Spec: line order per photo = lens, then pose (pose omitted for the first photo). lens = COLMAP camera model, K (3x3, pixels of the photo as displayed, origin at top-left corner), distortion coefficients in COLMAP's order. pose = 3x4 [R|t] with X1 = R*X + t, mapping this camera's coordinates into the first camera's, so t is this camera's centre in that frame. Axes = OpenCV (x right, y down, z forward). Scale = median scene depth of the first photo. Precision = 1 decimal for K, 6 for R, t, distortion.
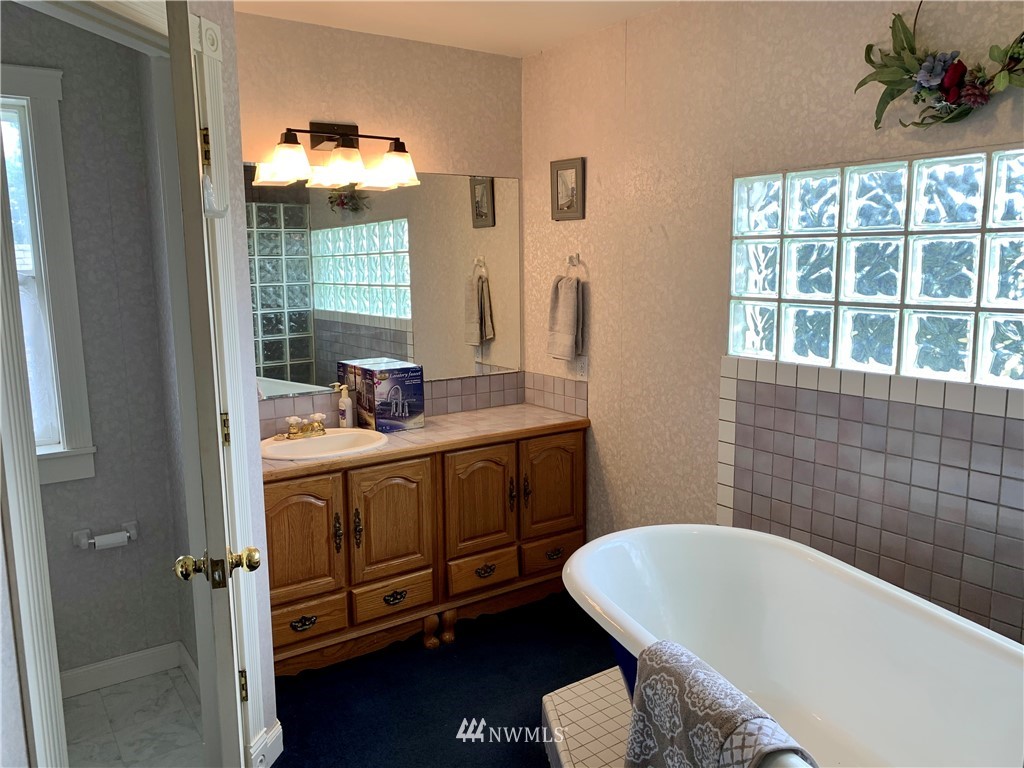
lens RADIAL K [[788.4, 0, 512.0], [0, 788.4, 384.0], [0, 0, 1]] dist [0.074205, -0.069662]
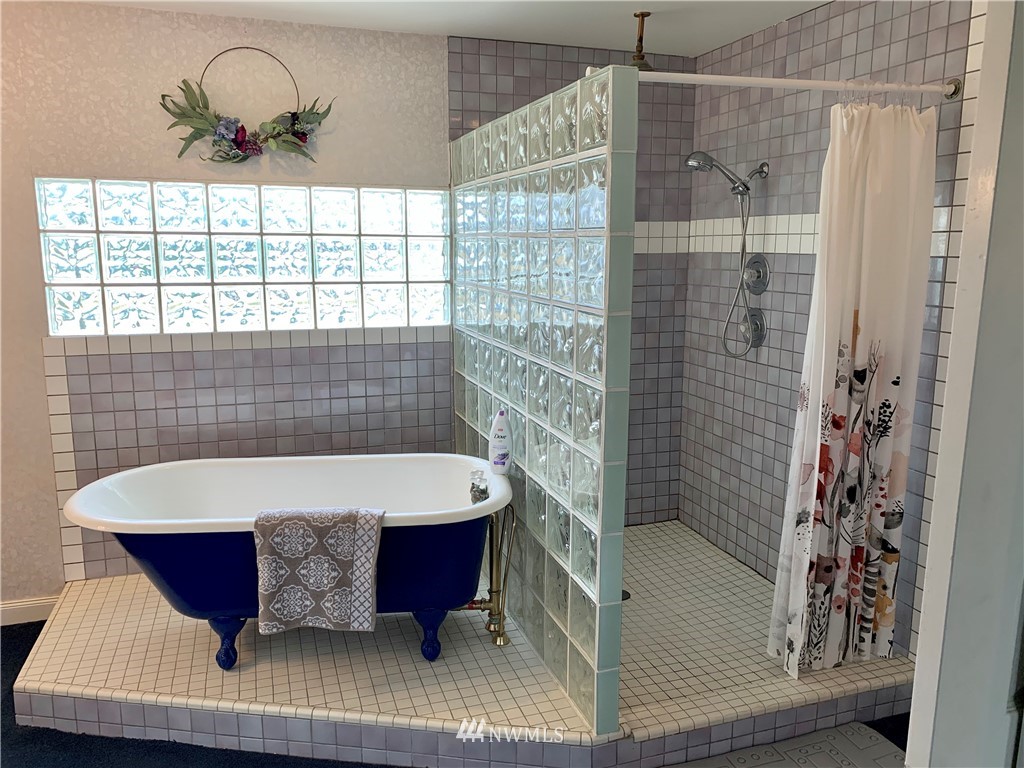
lens RADIAL K [[788.4, 0, 512.0], [0, 788.4, 384.0], [0, 0, 1]] dist [0.074205, -0.069662]
pose [[0.289335, -0.156492, 0.944349, -0.735595], [0.147364, 0.982067, 0.117592, -0.008747], [-0.945816, 0.105140, 0.307208, 0.062739]]
